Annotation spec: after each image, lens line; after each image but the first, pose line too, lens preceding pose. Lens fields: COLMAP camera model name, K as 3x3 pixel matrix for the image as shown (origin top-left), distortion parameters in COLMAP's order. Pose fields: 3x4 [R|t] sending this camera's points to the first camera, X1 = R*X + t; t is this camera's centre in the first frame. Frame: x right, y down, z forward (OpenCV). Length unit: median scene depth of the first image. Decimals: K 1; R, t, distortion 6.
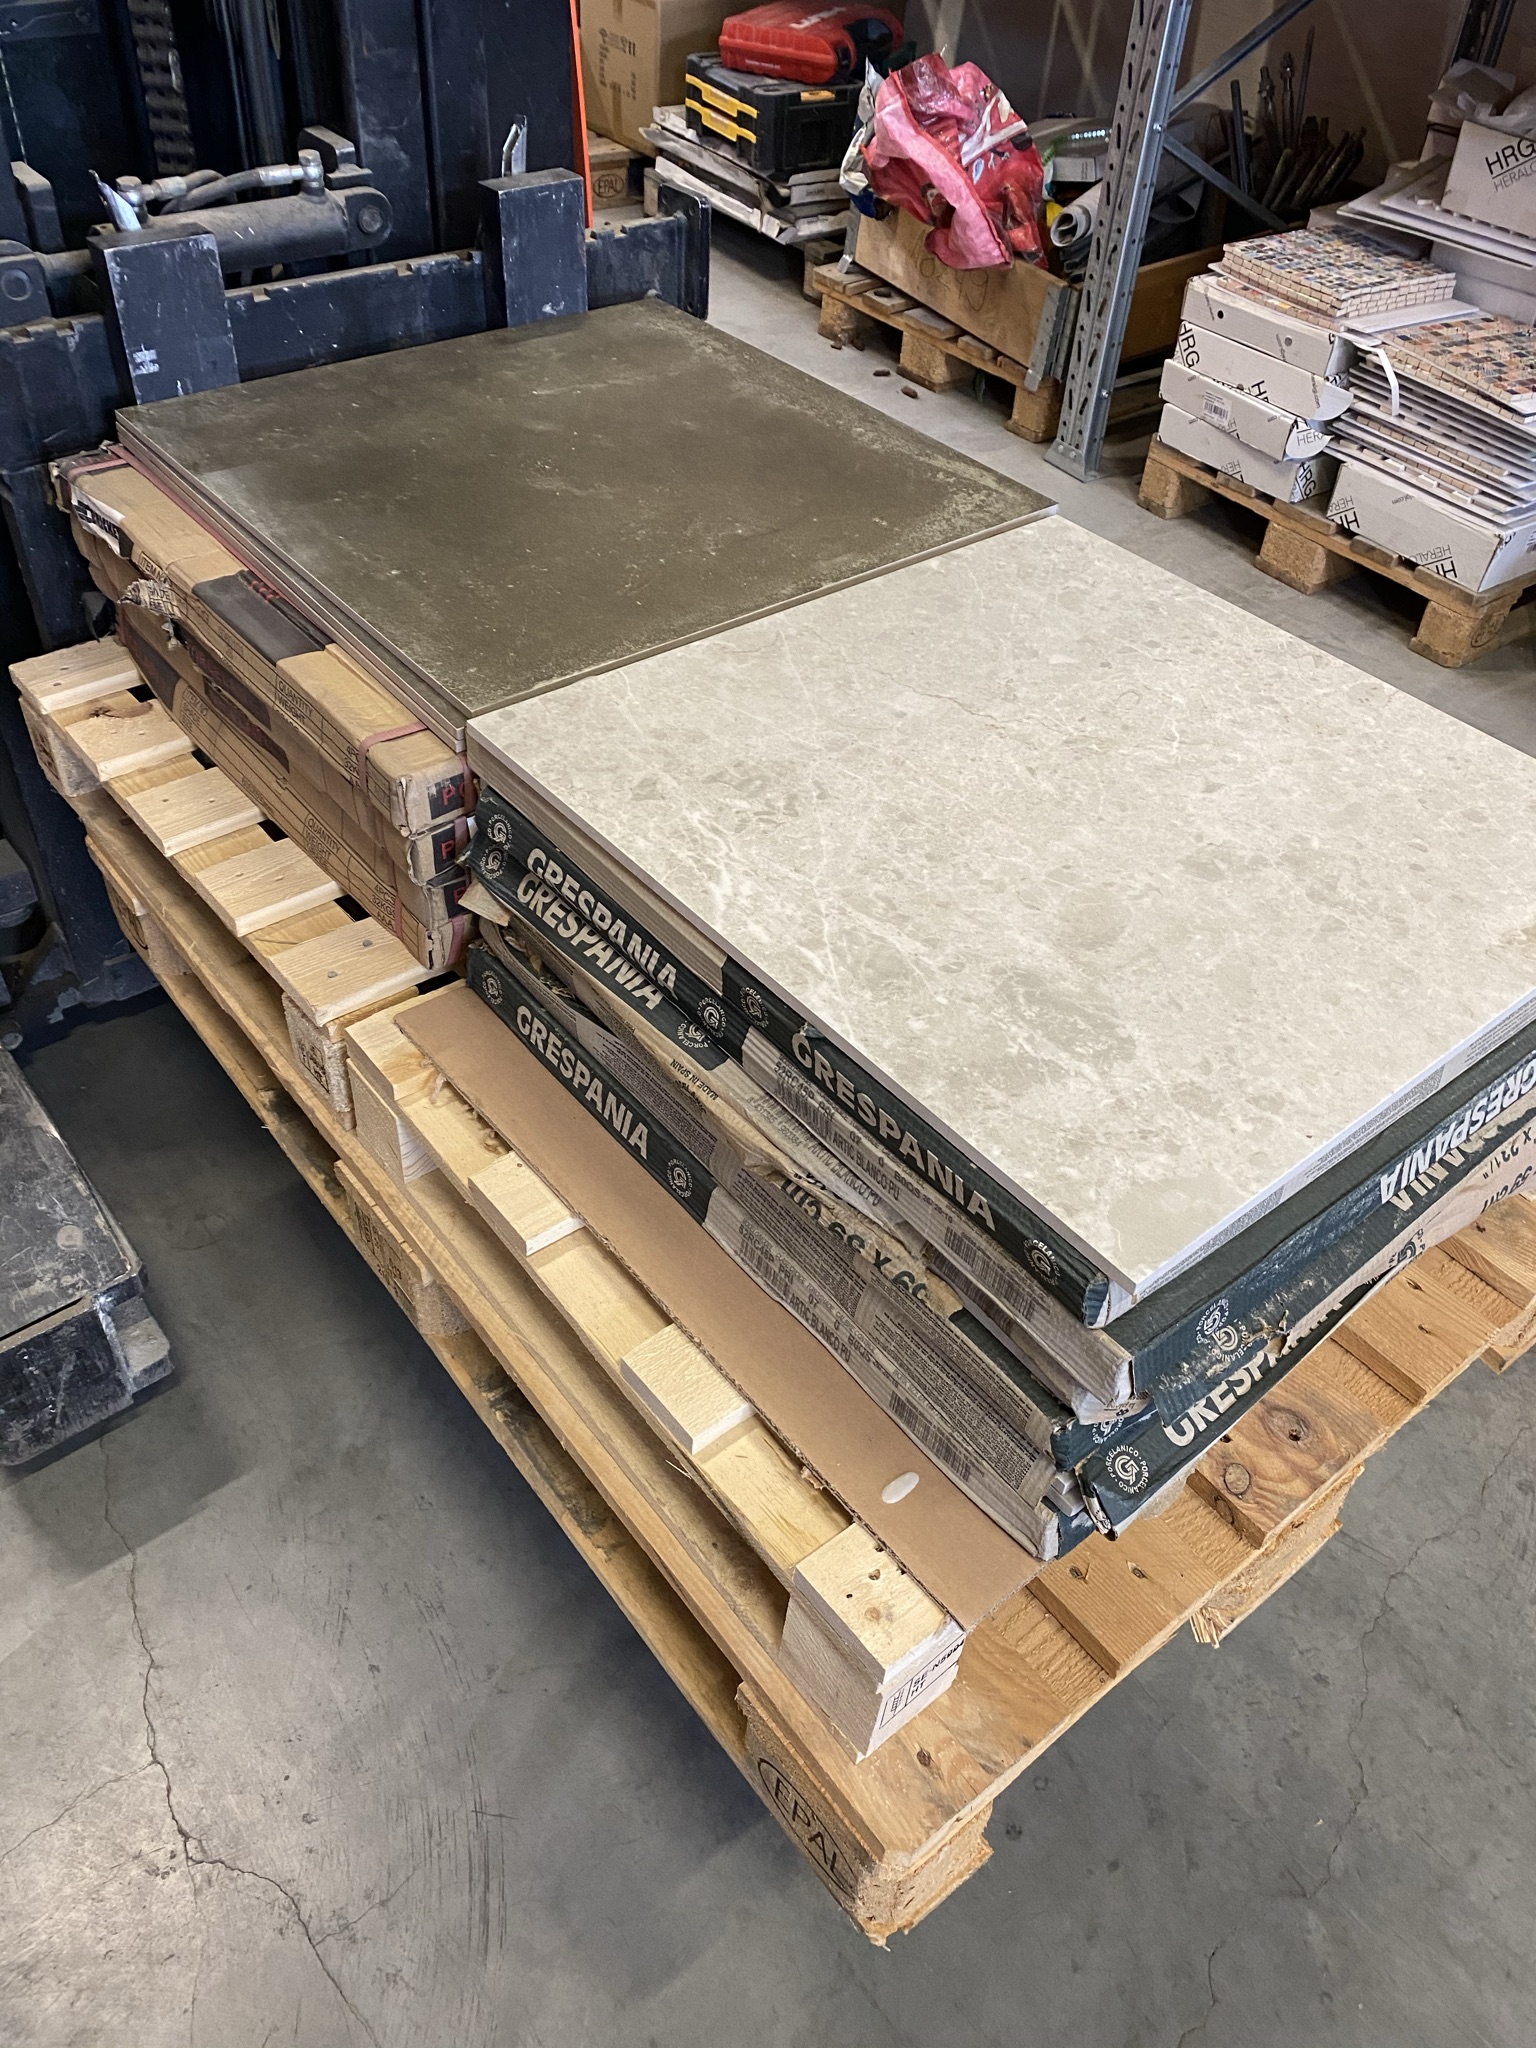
lens RADIAL K [[1576.8, 0, 777.7], [0, 1576.8, 974.0], [0, 0, 1]] dist [0.130127, -0.223660]
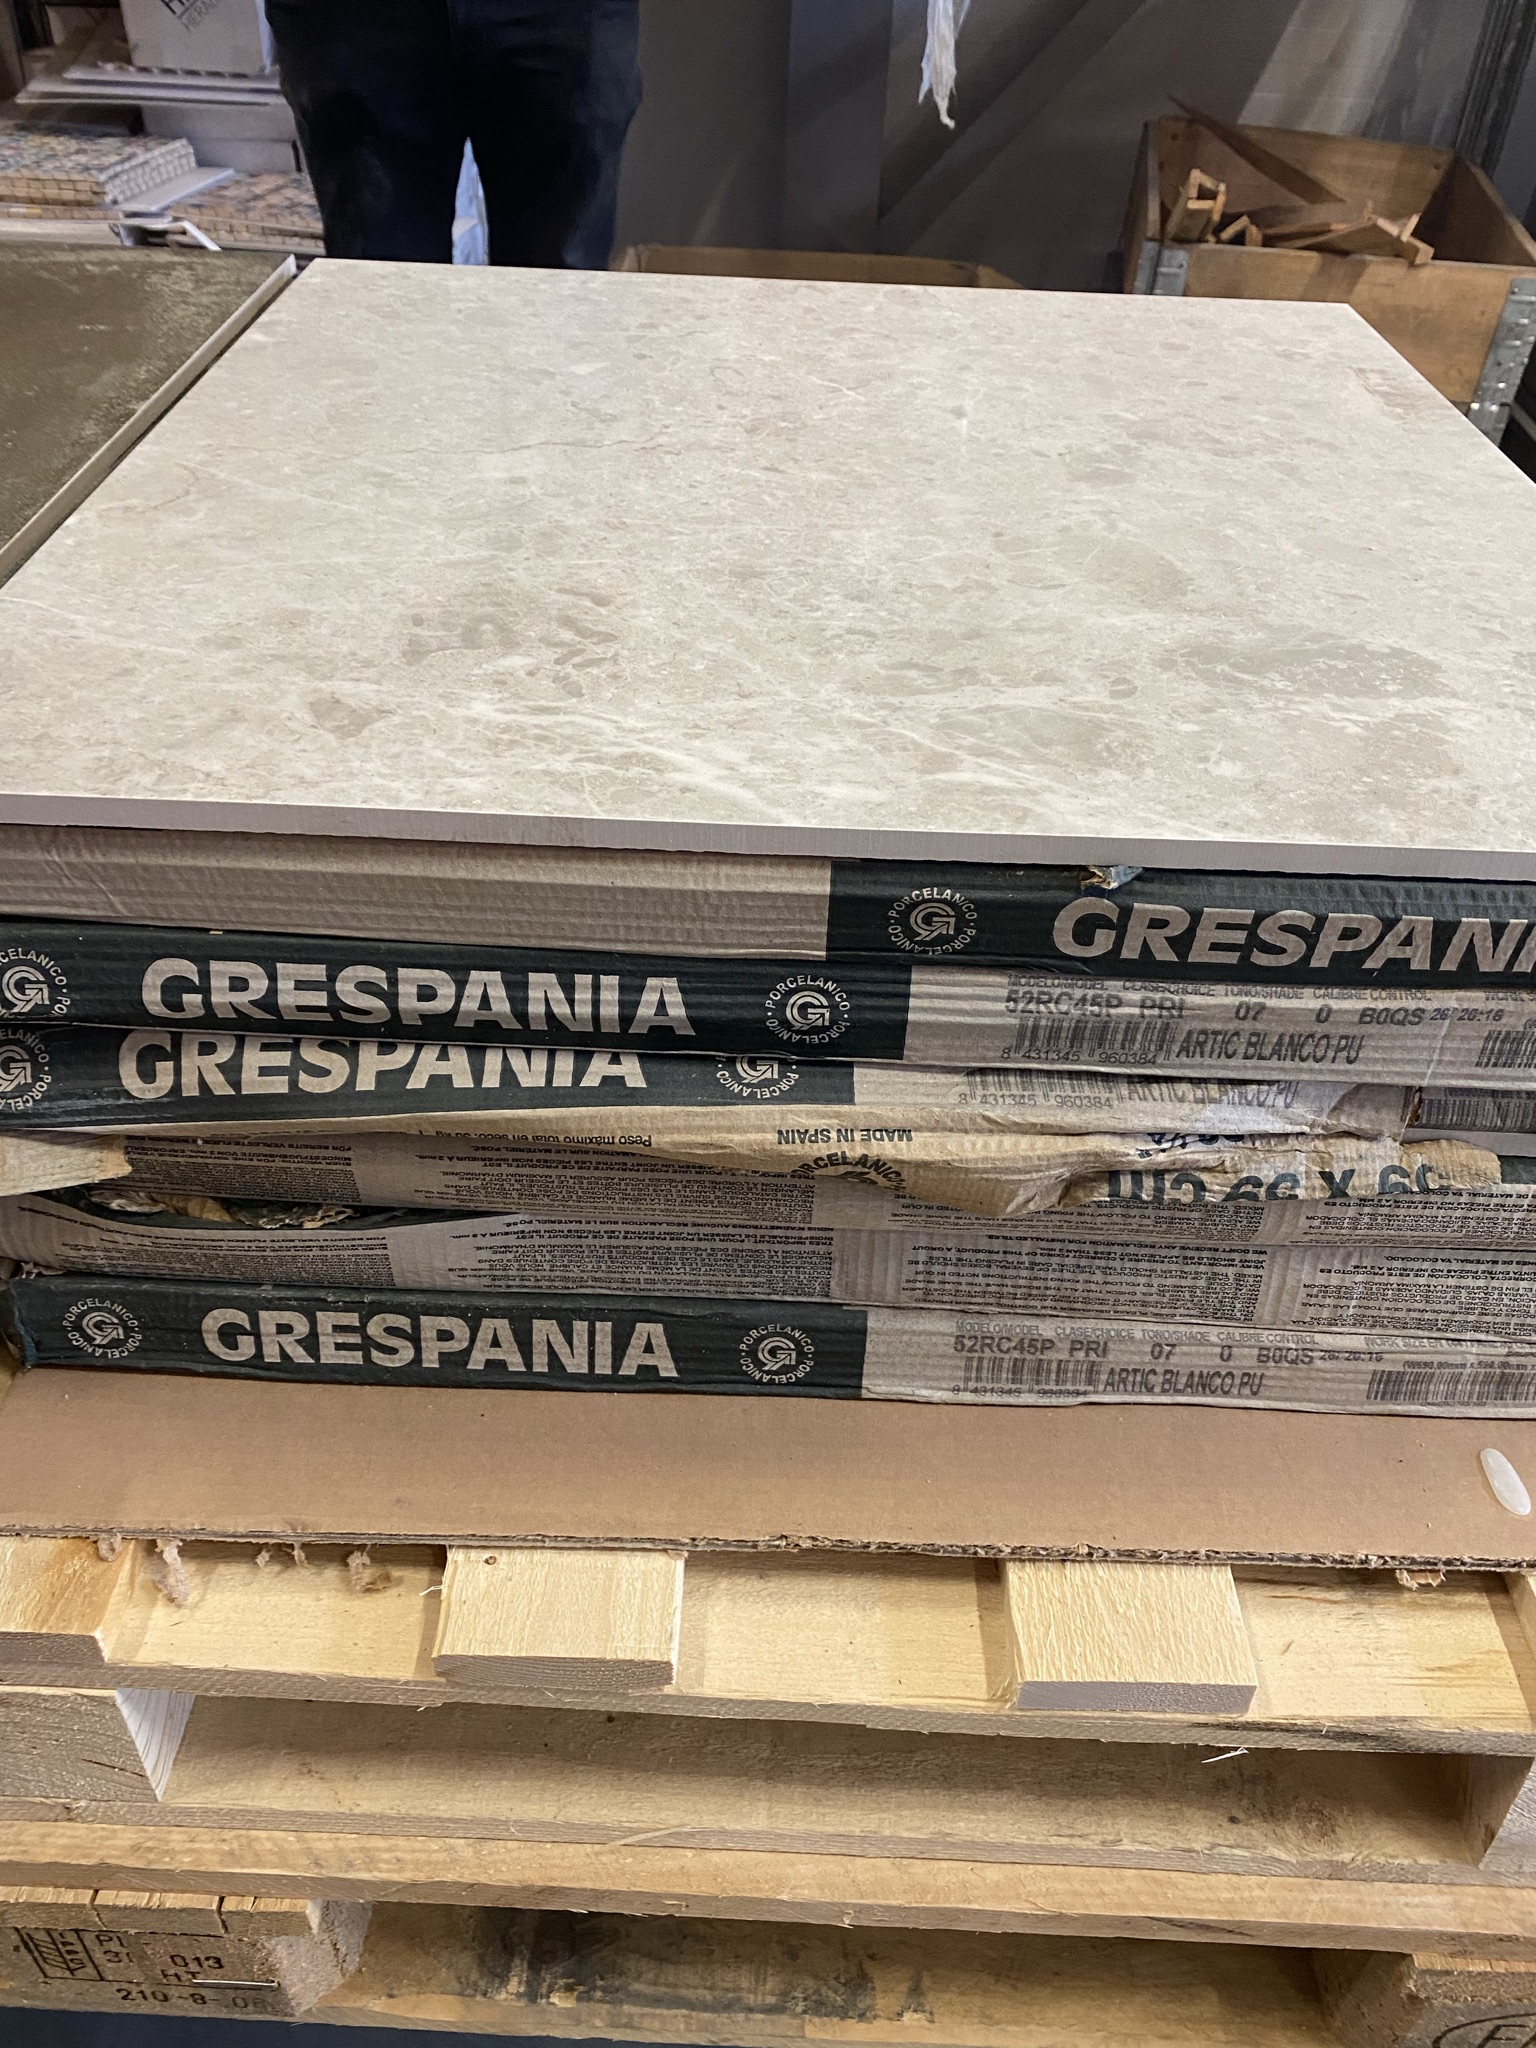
lens RADIAL K [[1595.9, 0, 771.1], [0, 1595.9, 991.7], [0, 0, 1]] dist [0.044343, -0.078180]
pose [[0.649006, -0.496191, 0.576703, -0.285975], [0.502871, 0.848617, 0.164226, -0.056069], [-0.570887, 0.183423, 0.800277, 0.516210]]
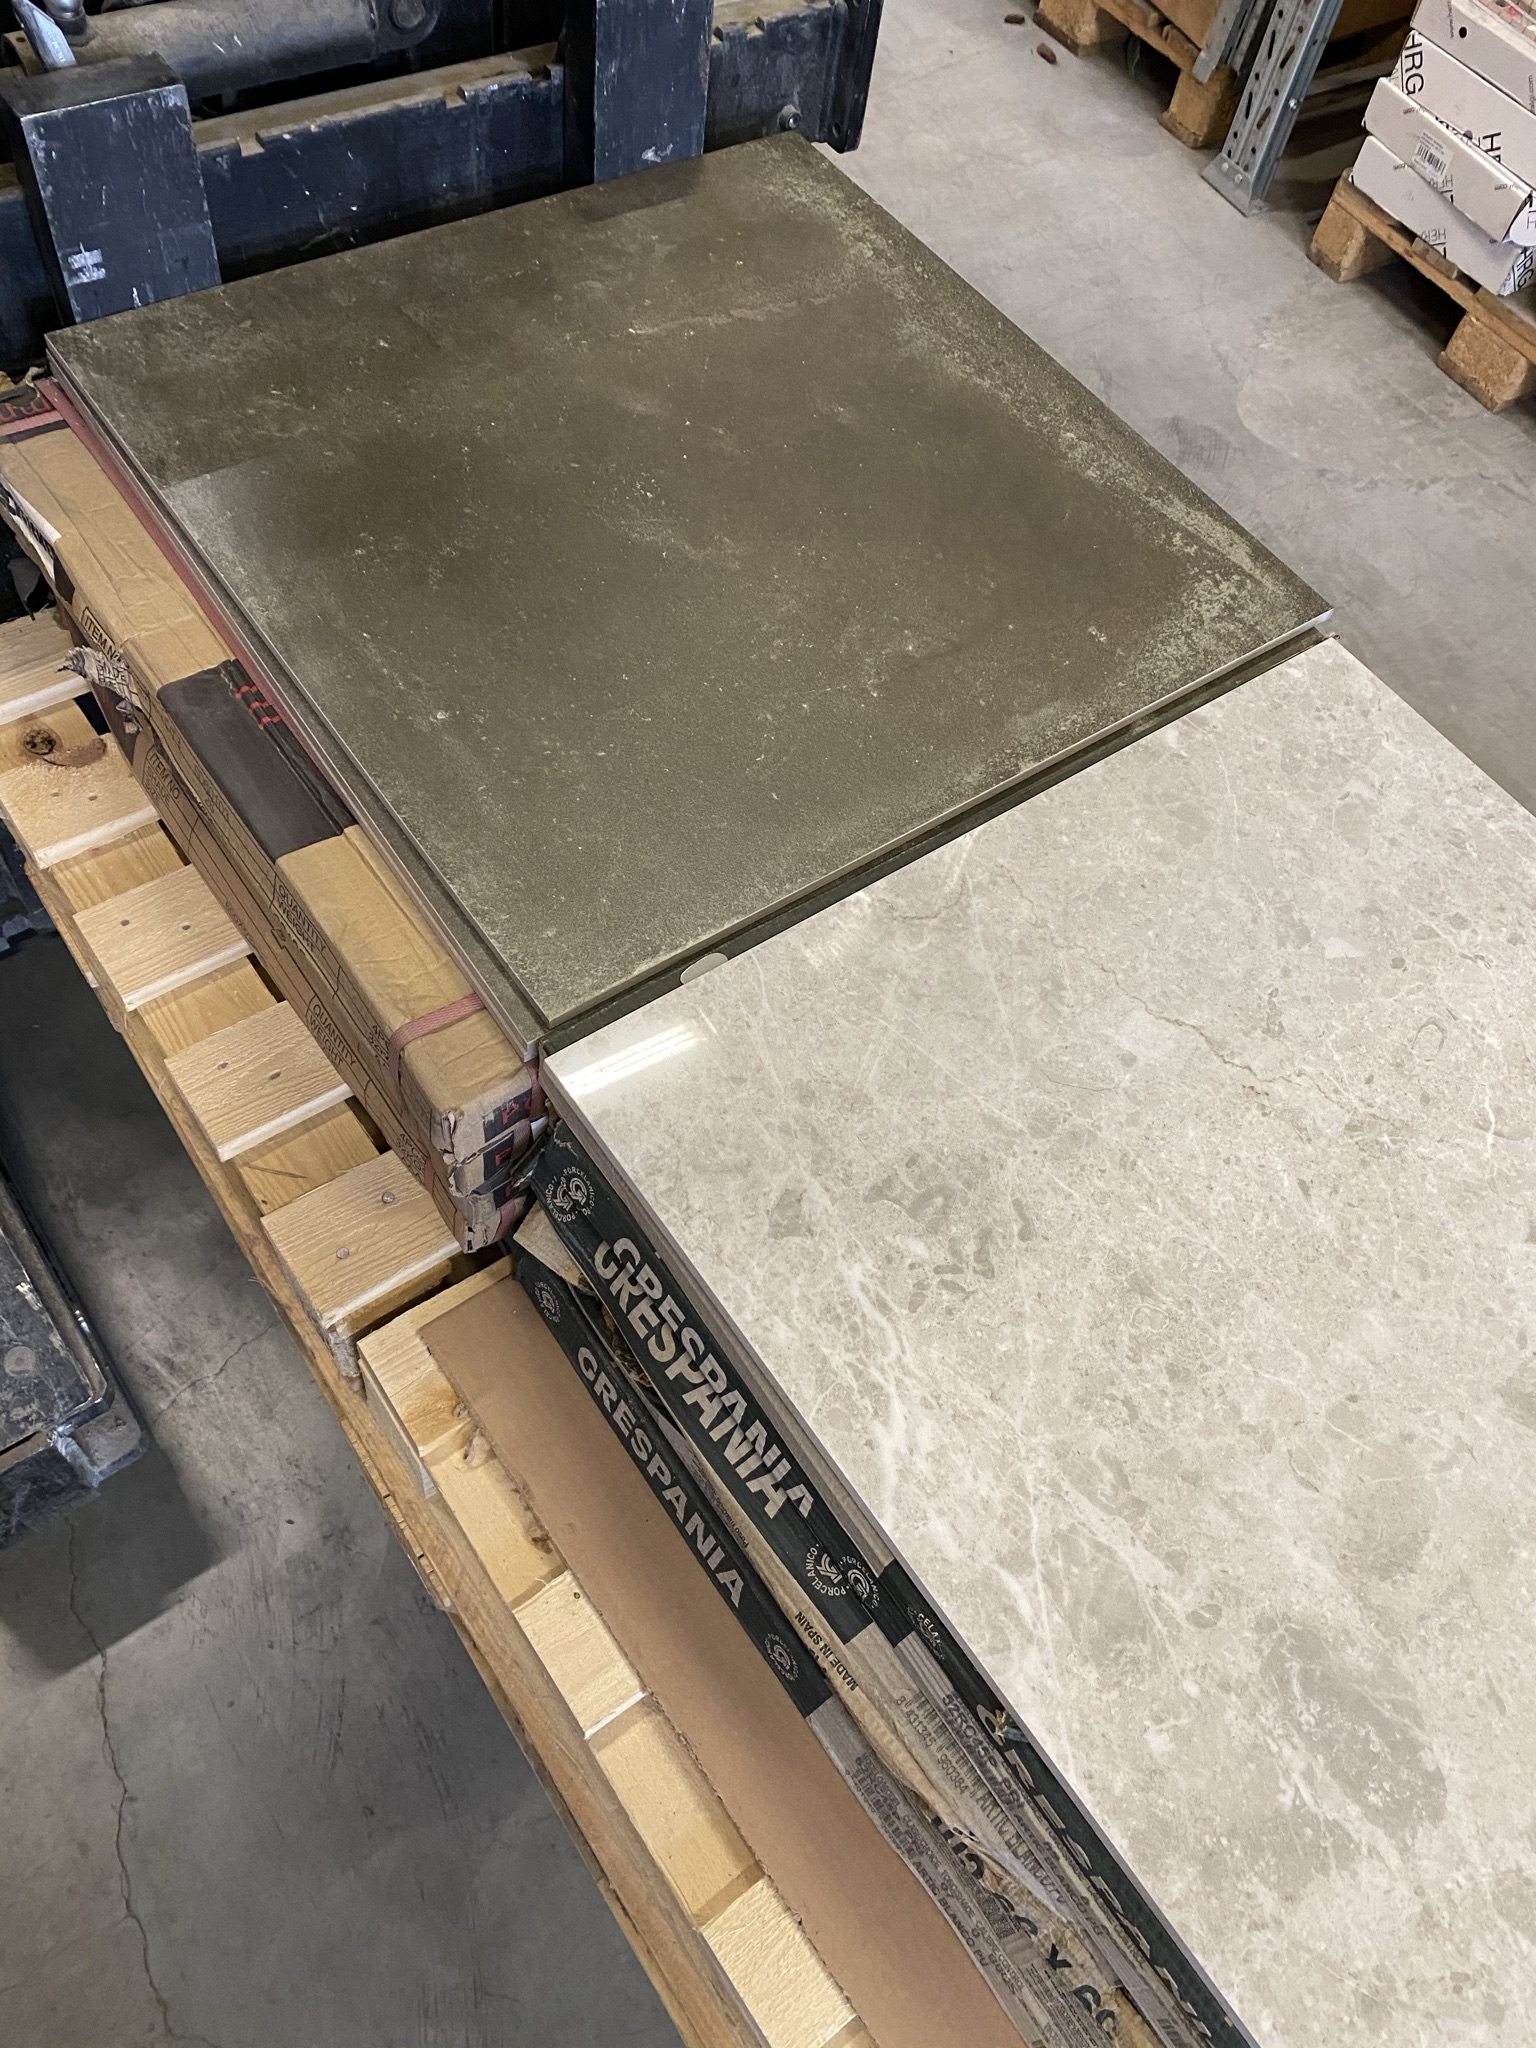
lens RADIAL K [[1586.8, 0, 789.0], [0, 1586.8, 991.1], [0, 0, 1]] dist [0.067403, -0.080148]
pose [[0.995445, 0.088689, 0.034983, -0.107202], [-0.094849, 0.958401, 0.269203, -0.375580], [-0.009652, -0.271295, 0.962448, 0.297819]]
